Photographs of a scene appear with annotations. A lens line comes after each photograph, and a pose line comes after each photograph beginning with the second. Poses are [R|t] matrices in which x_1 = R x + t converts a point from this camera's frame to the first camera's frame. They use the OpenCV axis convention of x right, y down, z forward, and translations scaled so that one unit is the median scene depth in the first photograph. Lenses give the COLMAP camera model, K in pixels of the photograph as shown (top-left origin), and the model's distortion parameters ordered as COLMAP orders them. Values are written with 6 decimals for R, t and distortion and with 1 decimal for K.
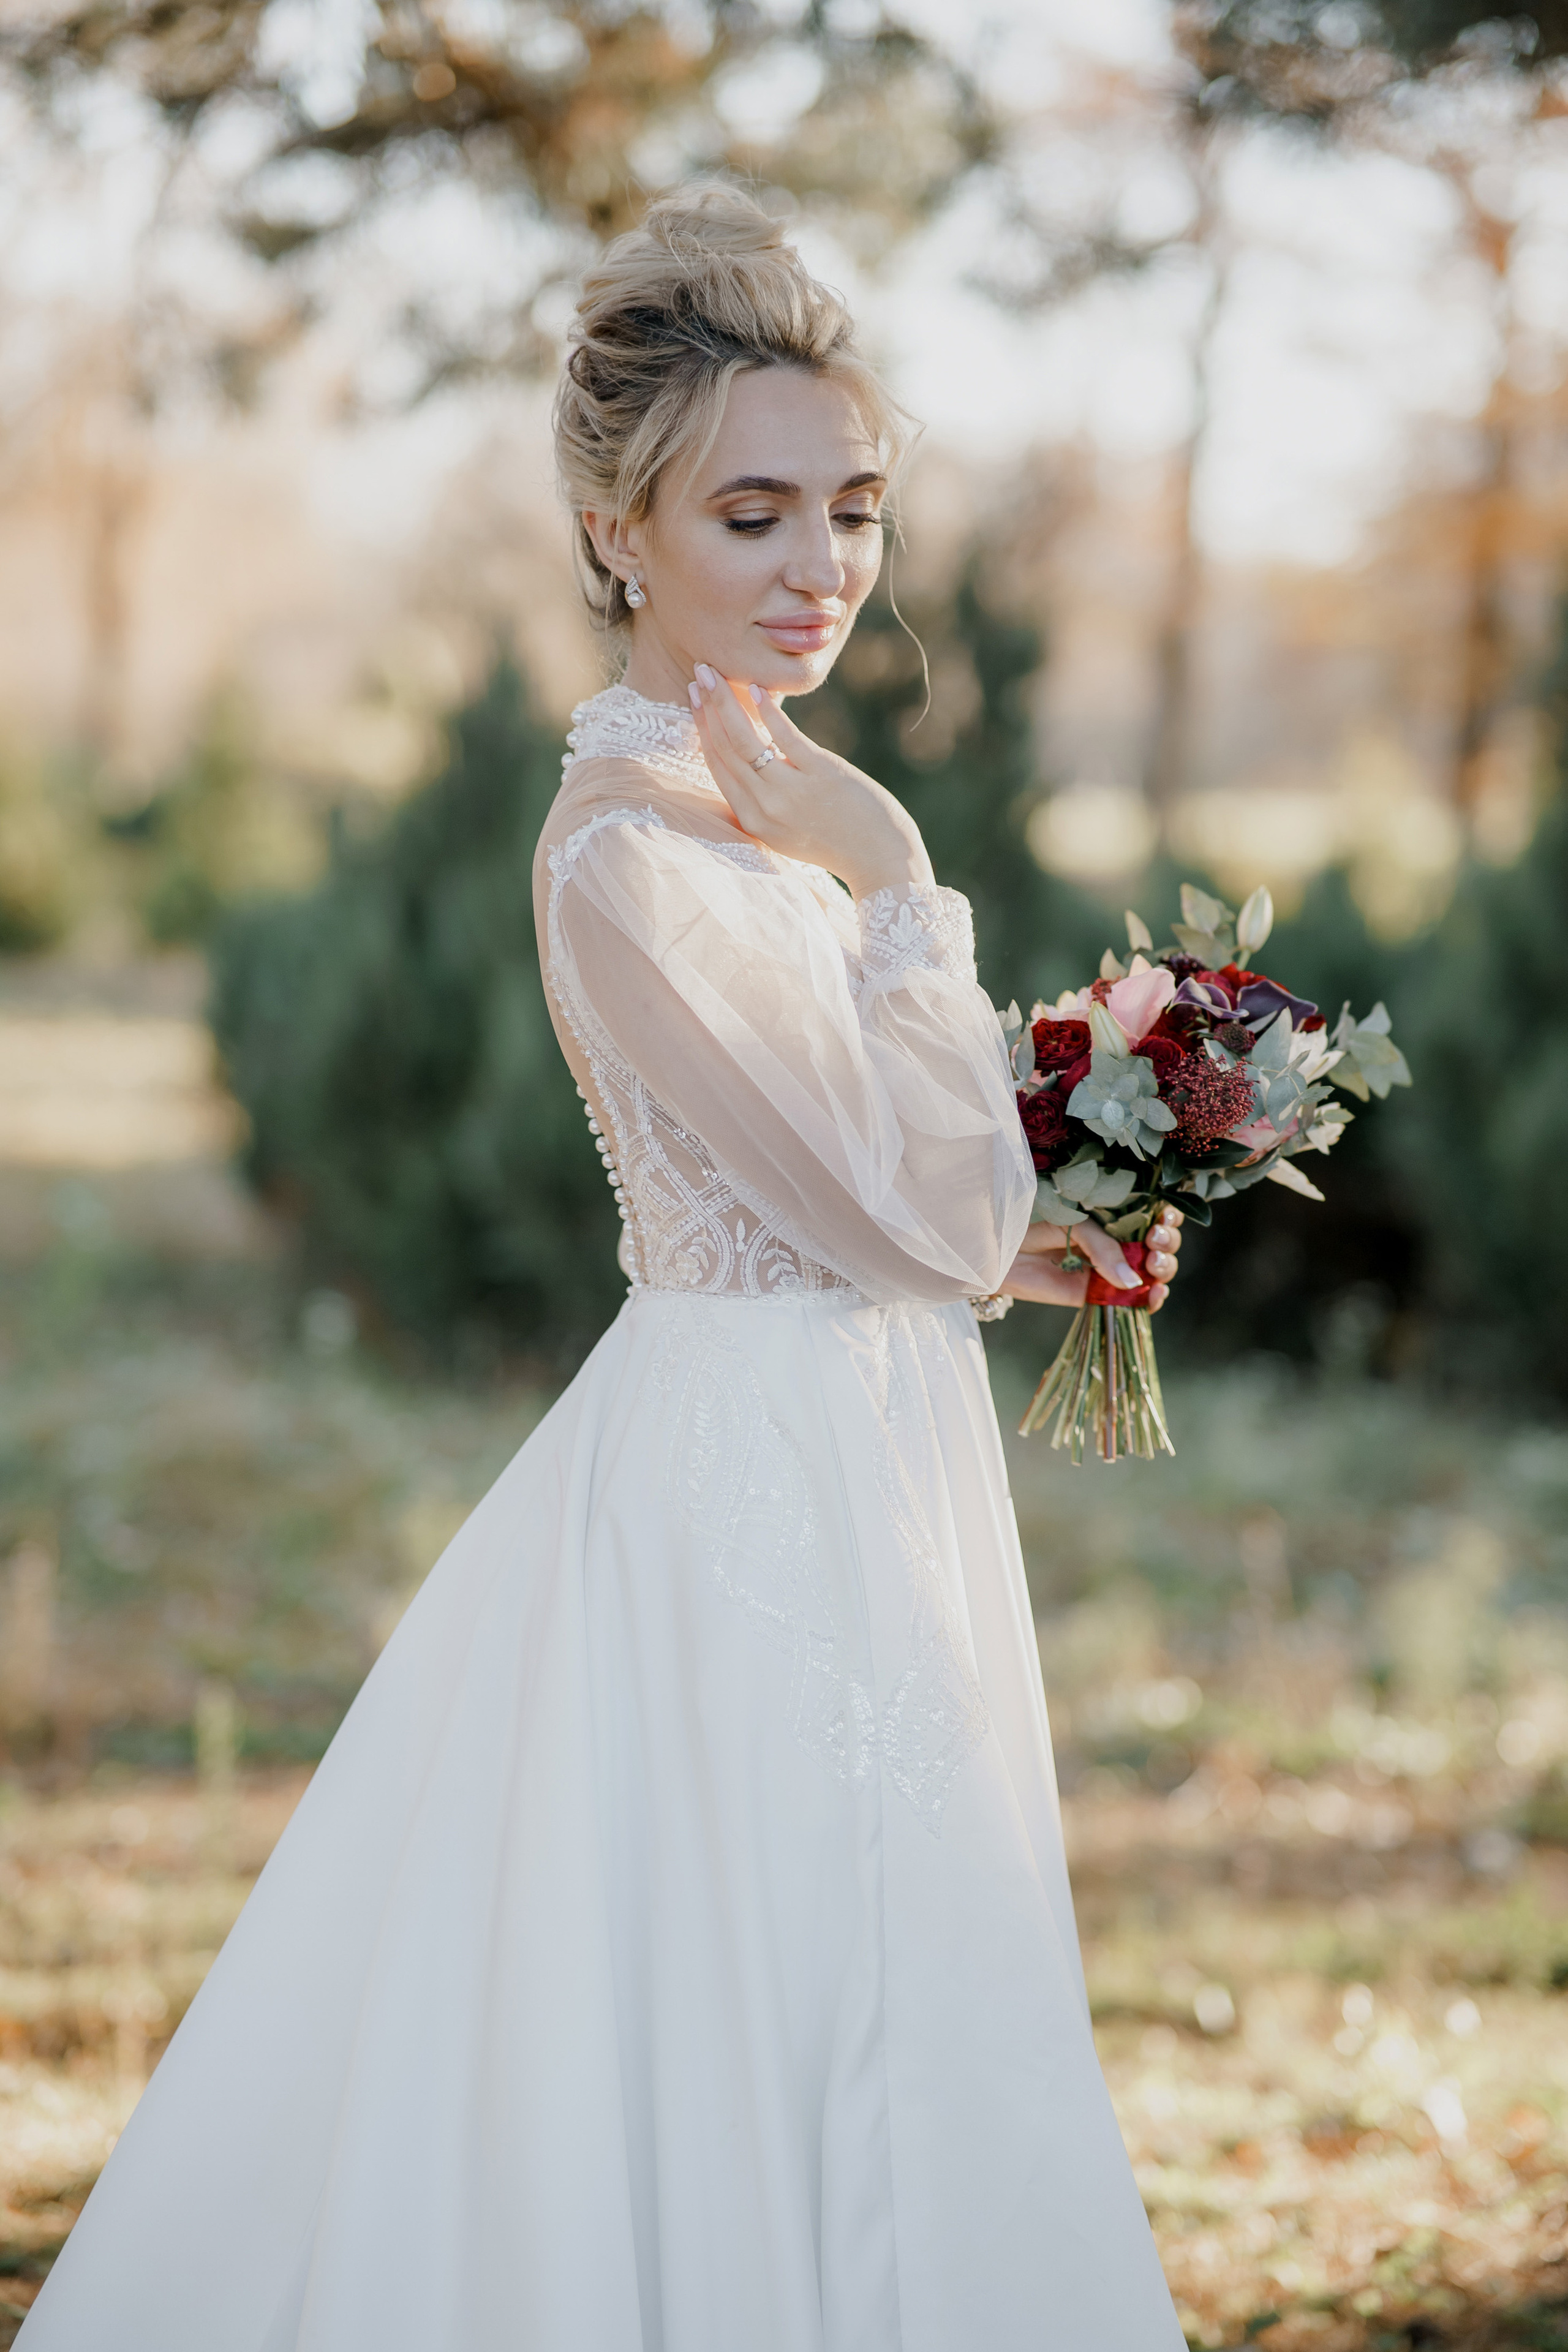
lens RADIAL K [[5711.4, 0, 780.6], [0, 5711.4, 1180.5], [0, 0, 1]] dist [0.210216, 0.487027]
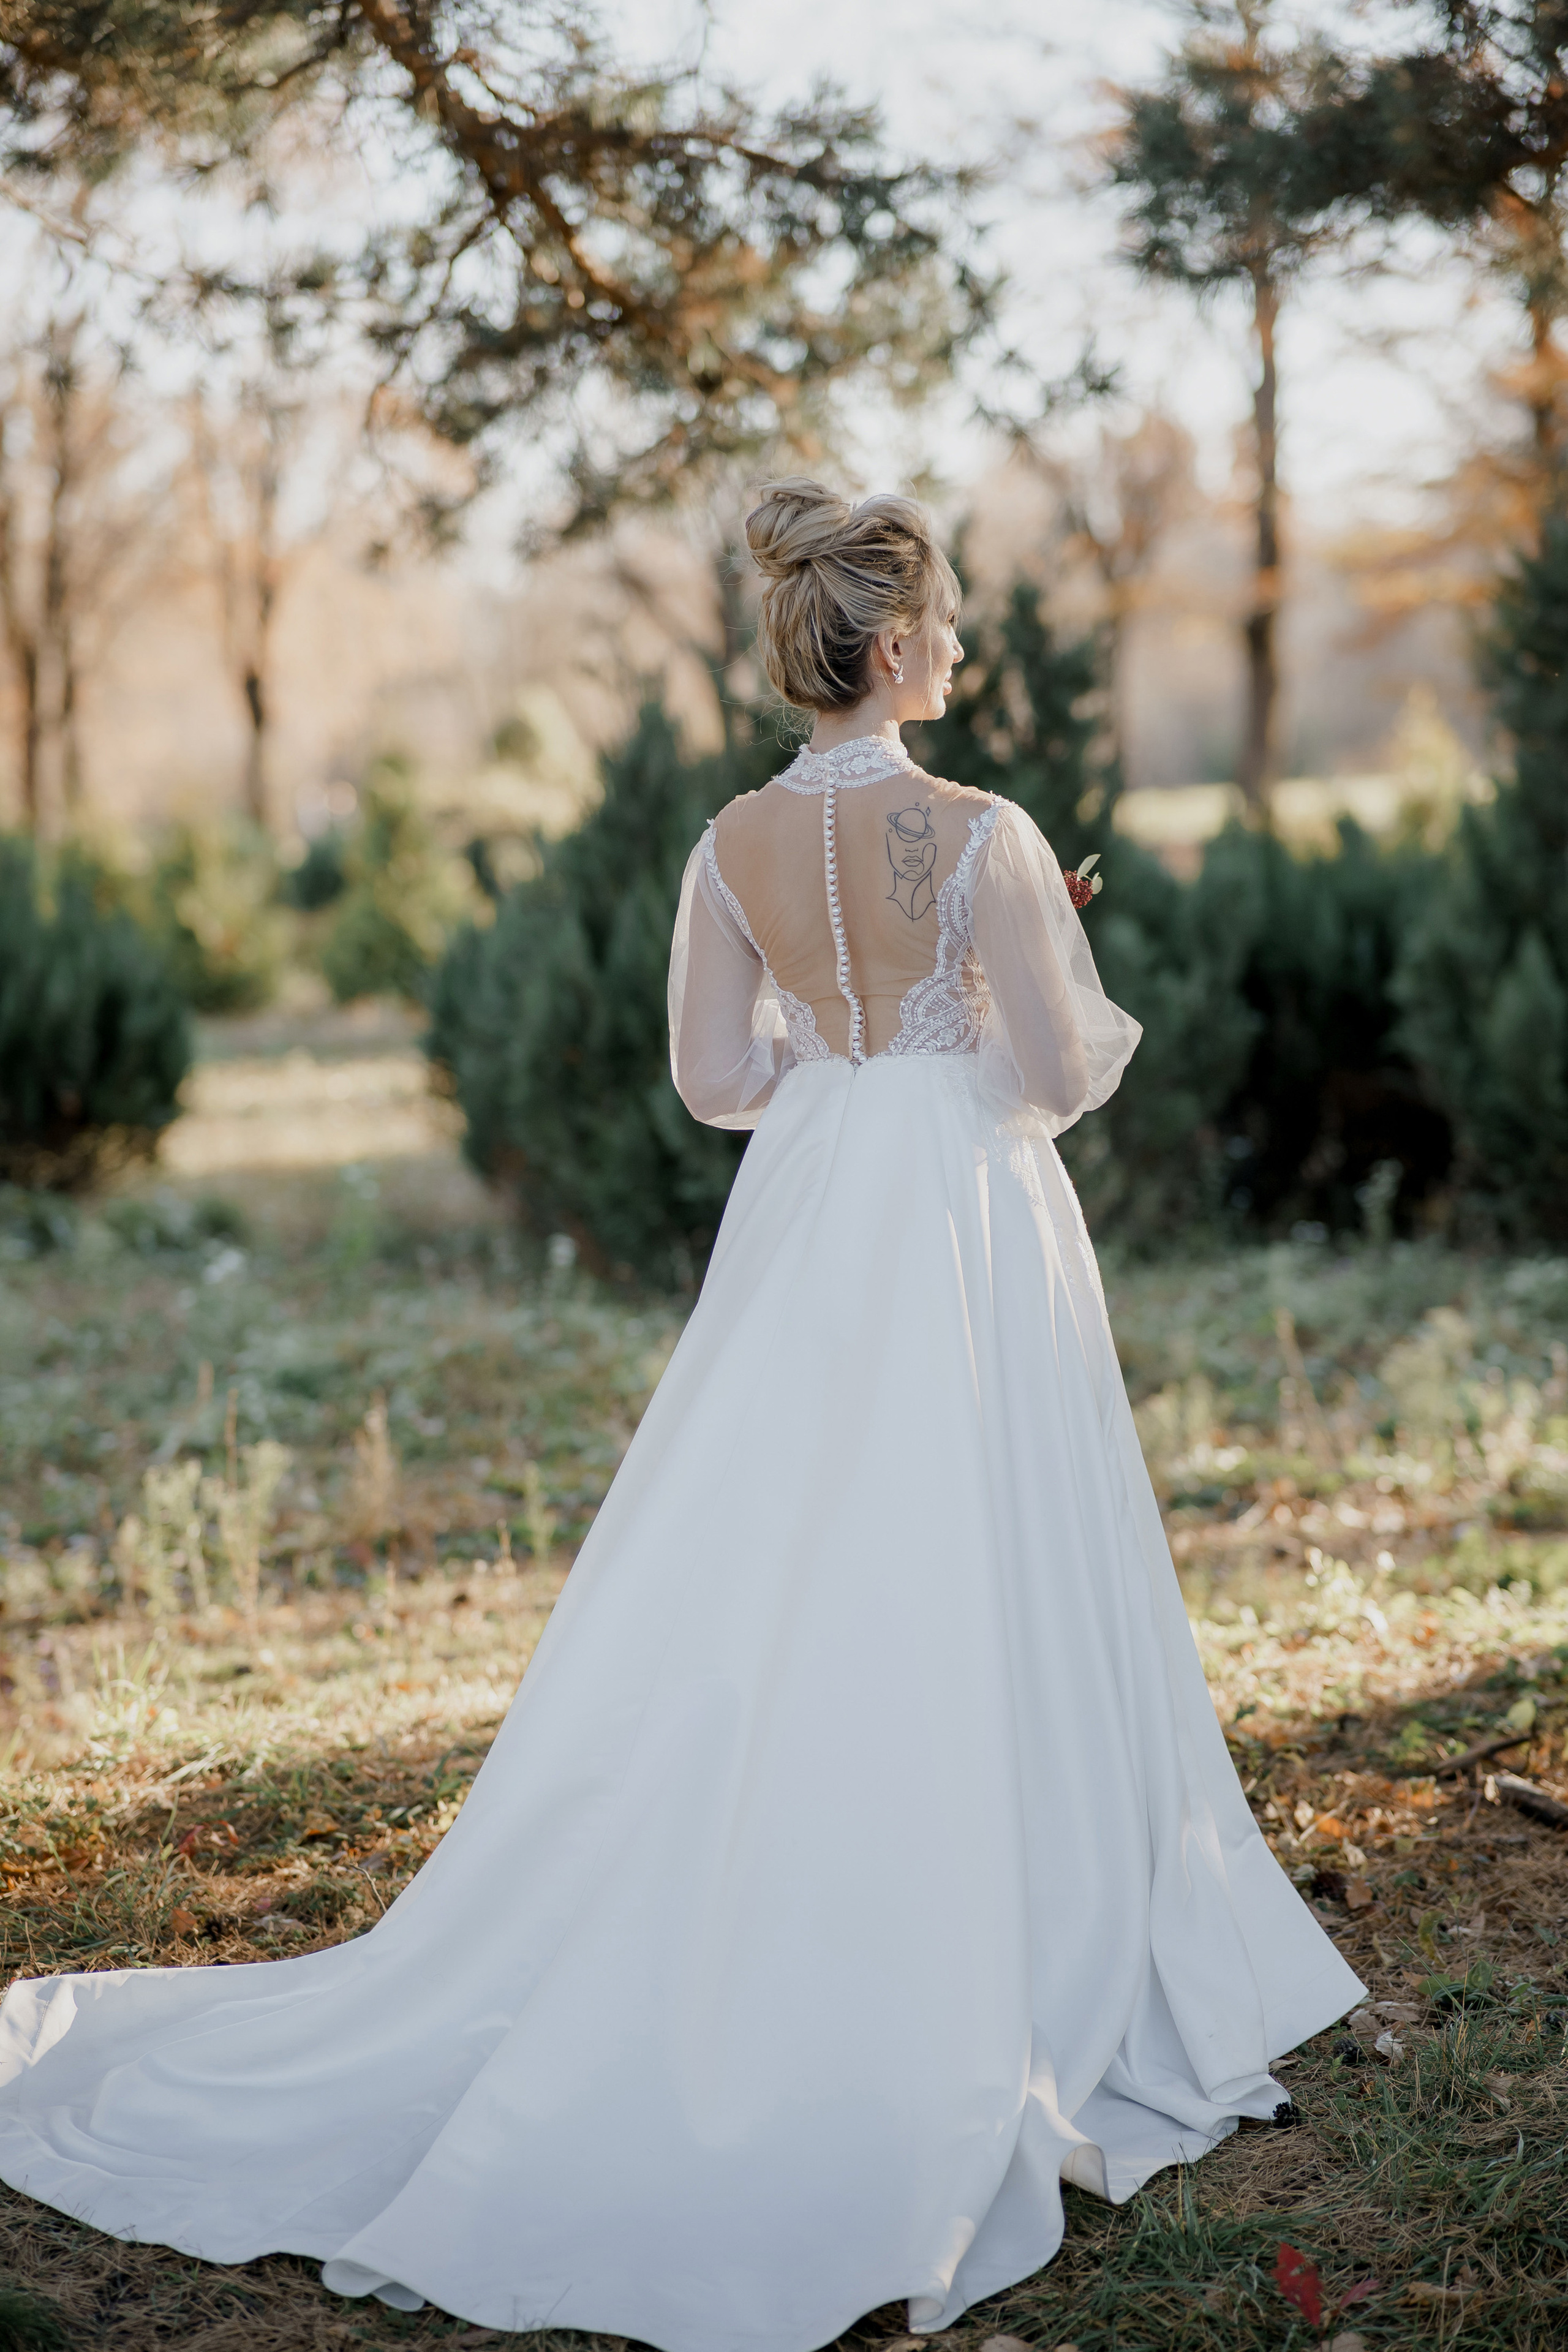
lens RADIAL K [[5539.3, 0, 866.6], [0, 5539.3, 1012.8], [0, 0, 1]] dist [0.408846, -1.665761]
pose [[0.996231, -0.086257, -0.009132, 0.004770], [0.085933, 0.995808, -0.031319, 0.022430], [0.011795, 0.030416, 0.999468, -0.303984]]
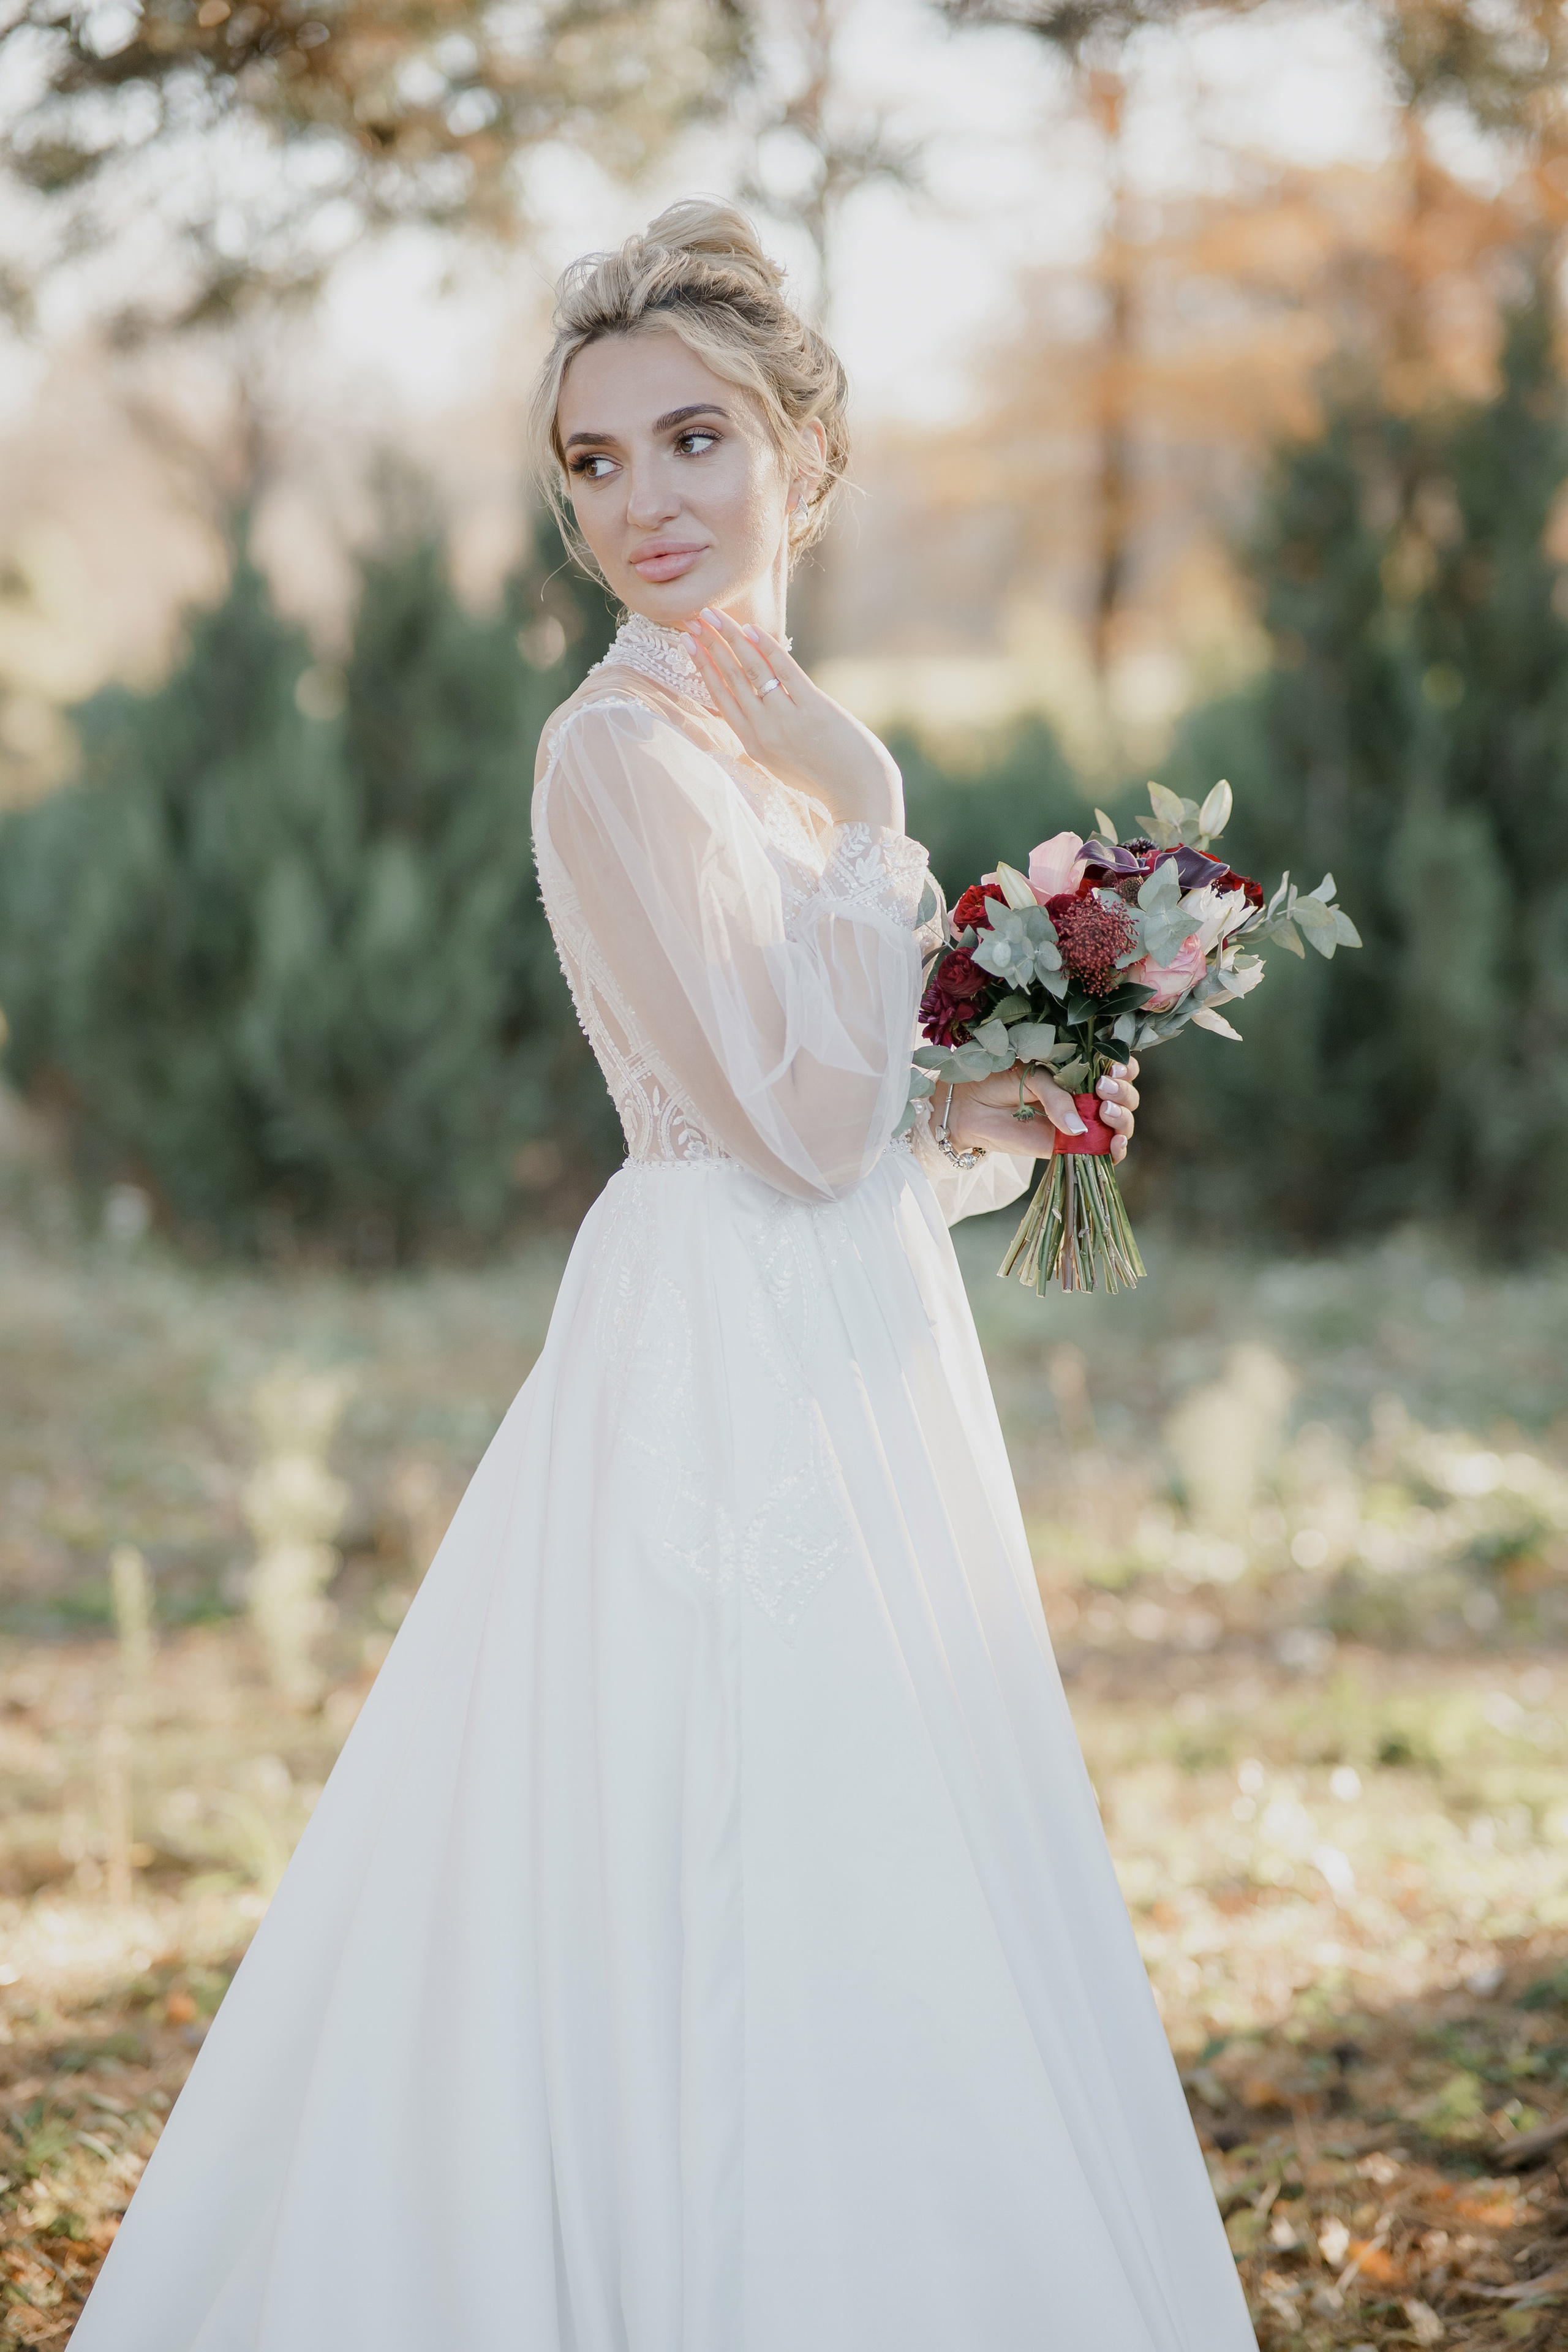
lens RADIAL K [[5674.9, 0, 819.1], [0, 5674.9, 1178.9], [0, 0, 1]] dist [0.408776, -0.649725]
pose [[0.996723, -0.045251, 0.067047, -0.031805], [0.043730, 0.998756, 0.023978, -0.000710], [-0.068048, -0.020968, 0.997462, -0.054884]]
